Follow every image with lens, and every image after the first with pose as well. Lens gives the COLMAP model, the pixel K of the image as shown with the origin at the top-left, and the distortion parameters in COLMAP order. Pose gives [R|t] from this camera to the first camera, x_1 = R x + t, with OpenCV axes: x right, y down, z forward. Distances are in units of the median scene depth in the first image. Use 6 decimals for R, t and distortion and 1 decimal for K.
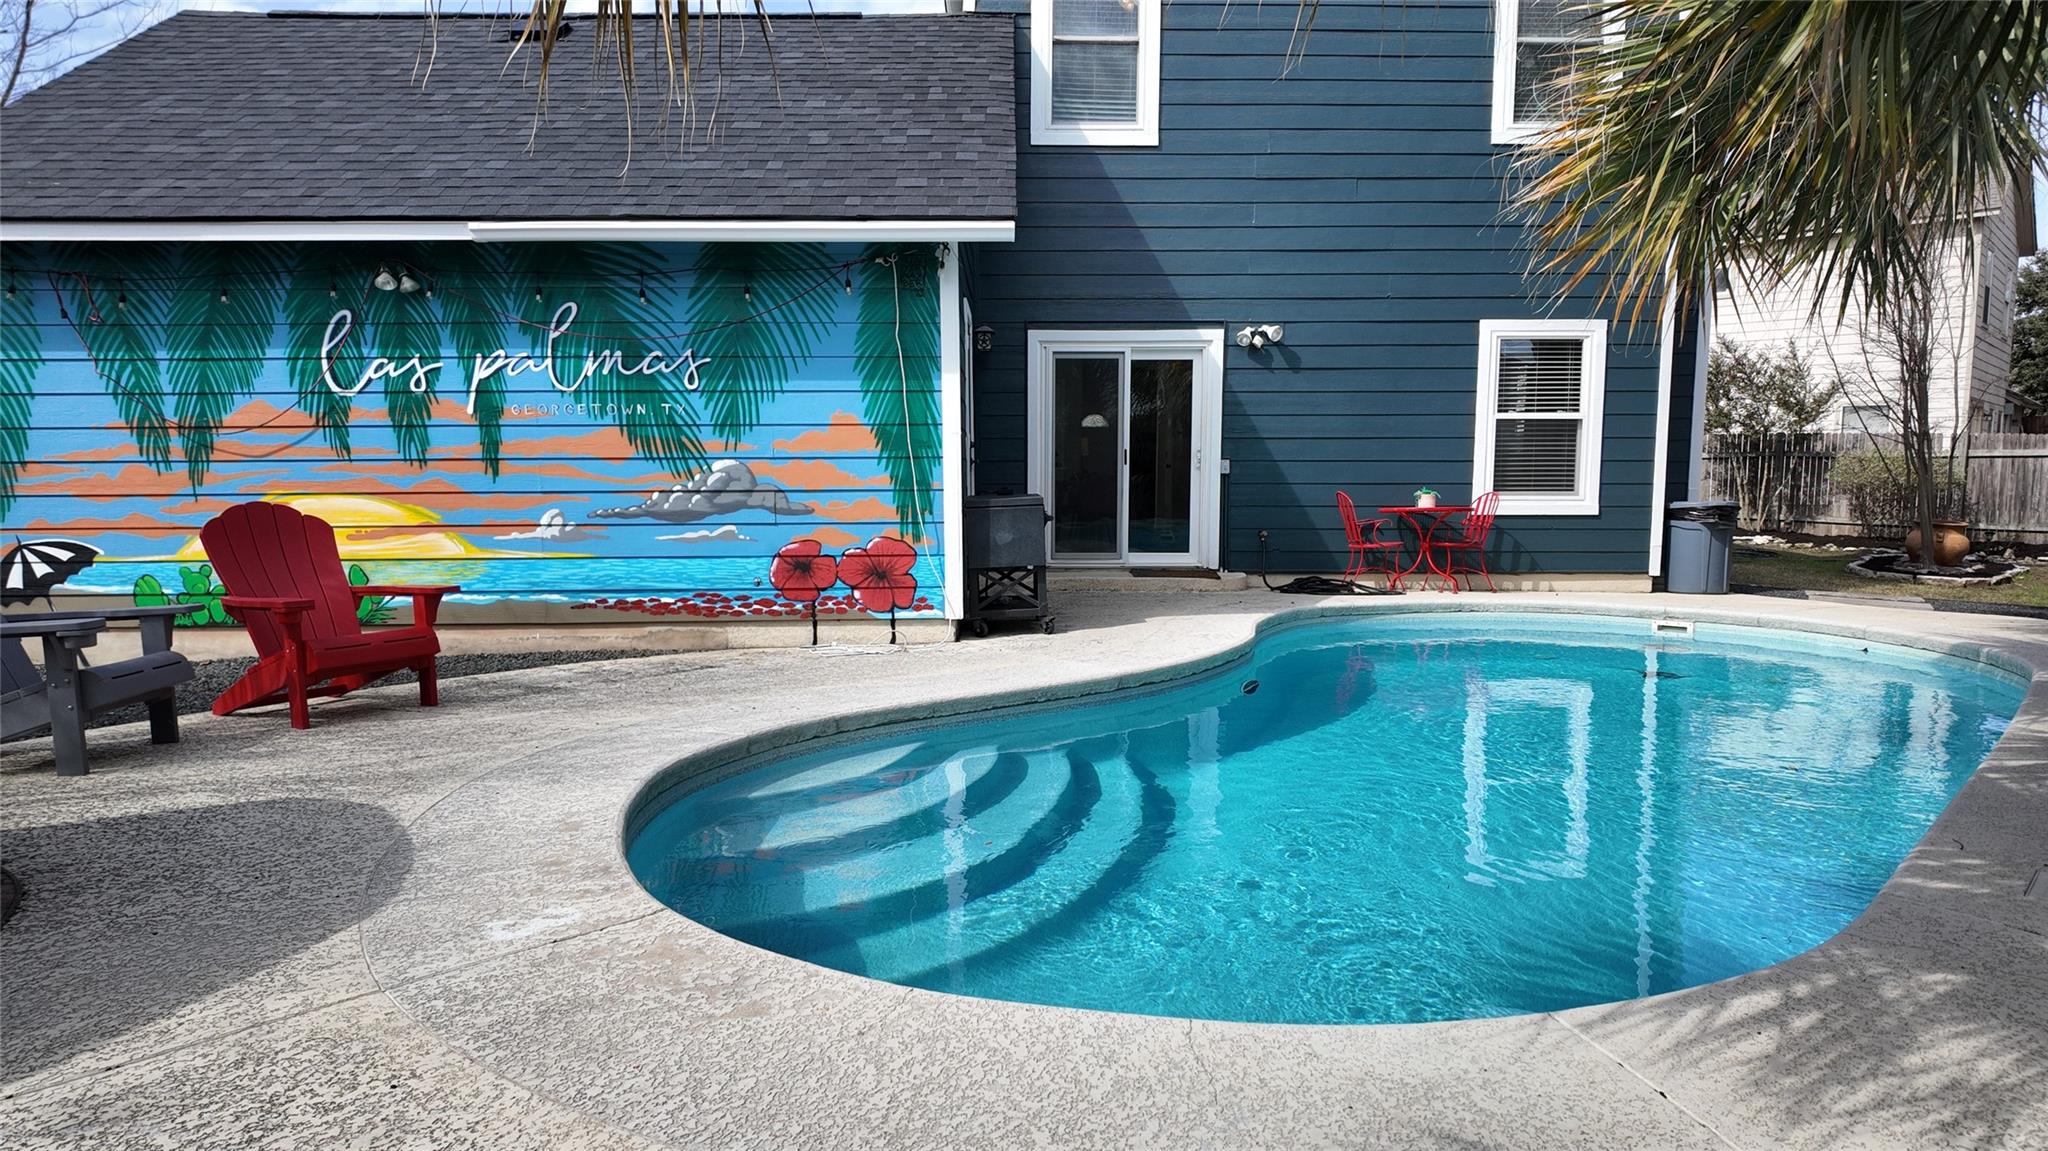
lens RADIAL K [[1209.8, 0, 1025.8], [0, 1209.8, 623.8], [0, 0, 1]] dist [0.056544, -0.008215]
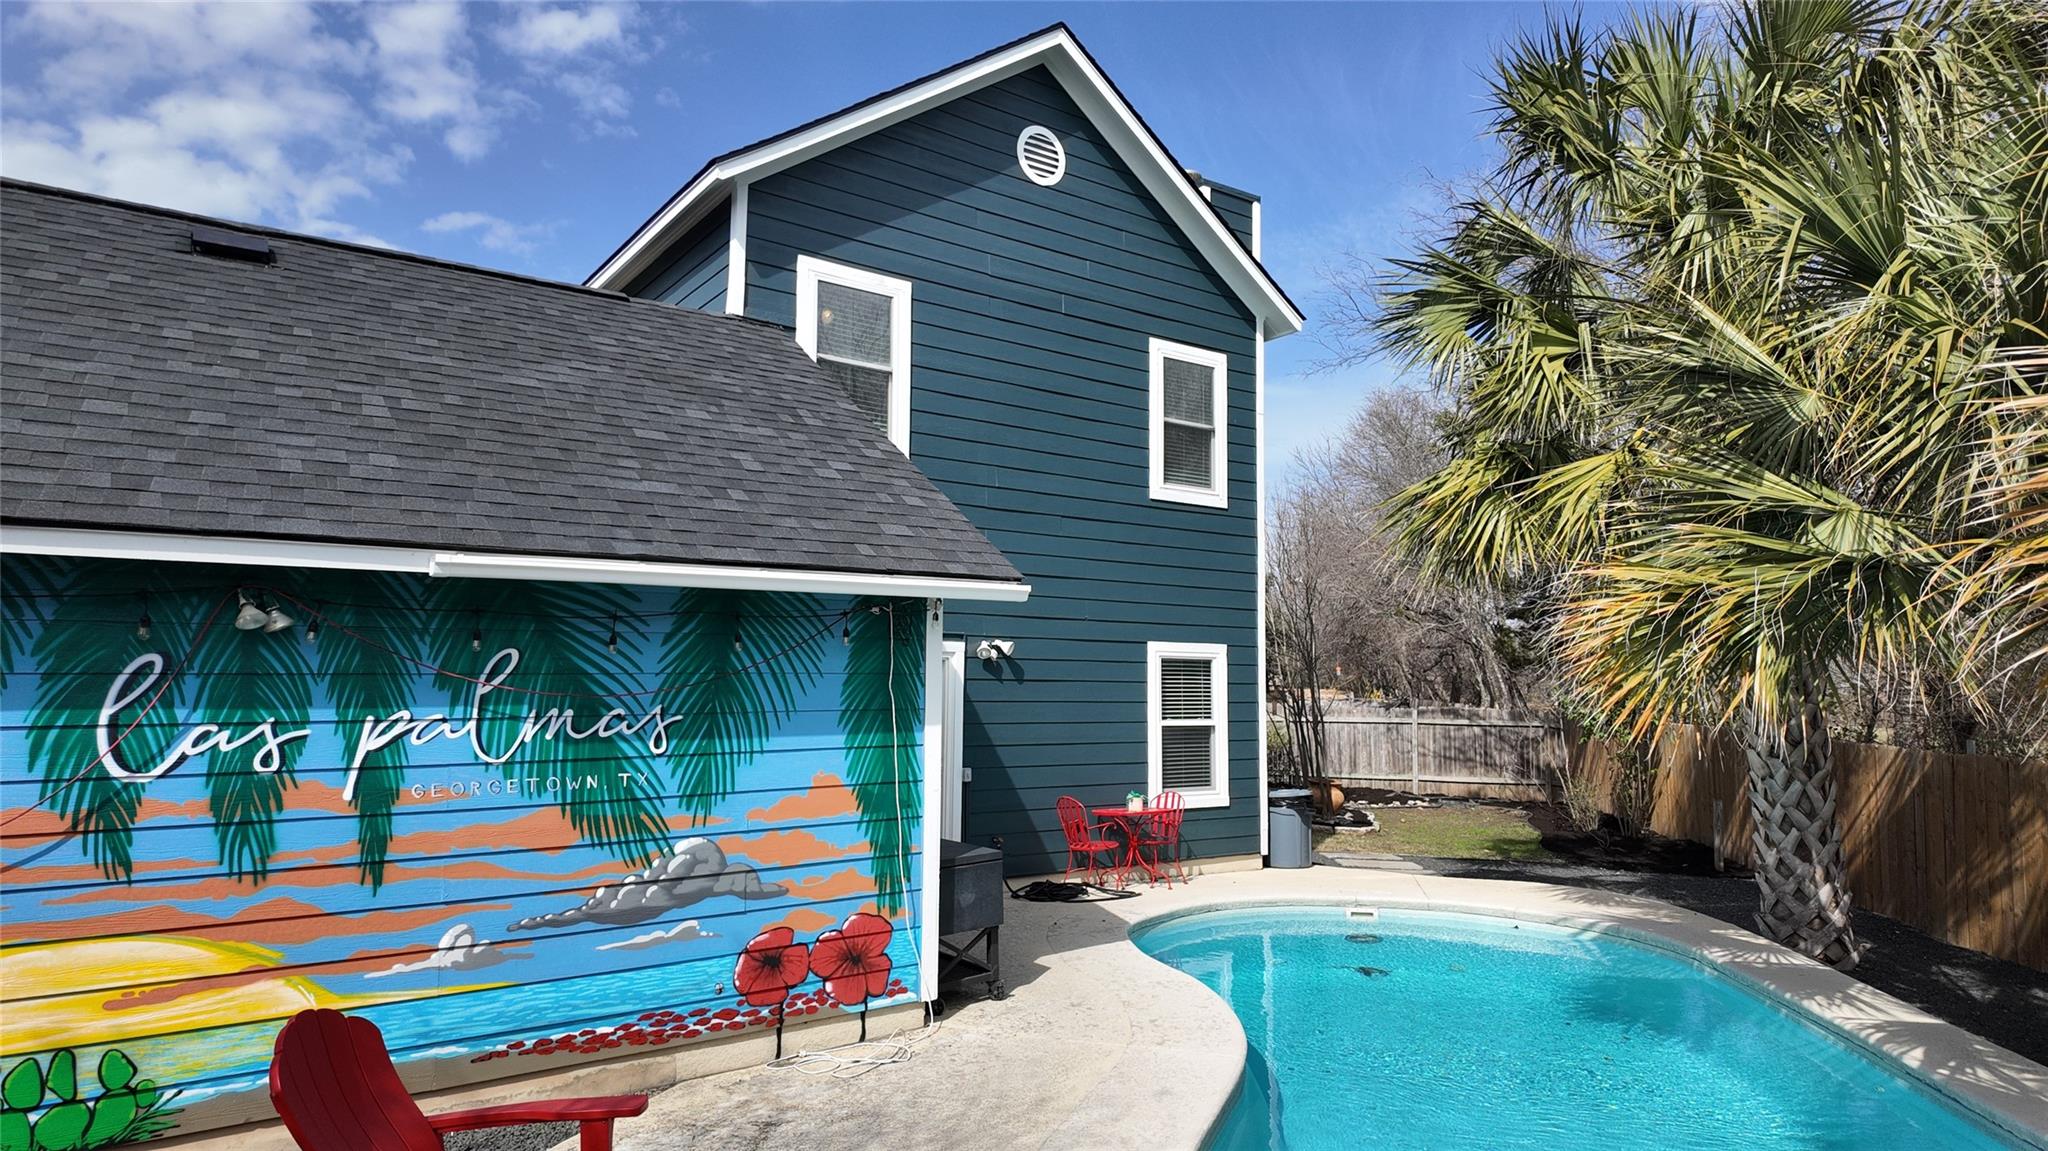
lens RADIAL K [[1229.1, 0, 1038.4], [0, 1229.1, 581.8], [0, 0, 1]] dist [0.019871, -0.018131]
pose [[0.815141, 0.053637, 0.576774, -0.539692], [0.066041, 0.980606, -0.184526, -0.135350], [-0.575485, 0.188505, 0.795790, 0.179388]]
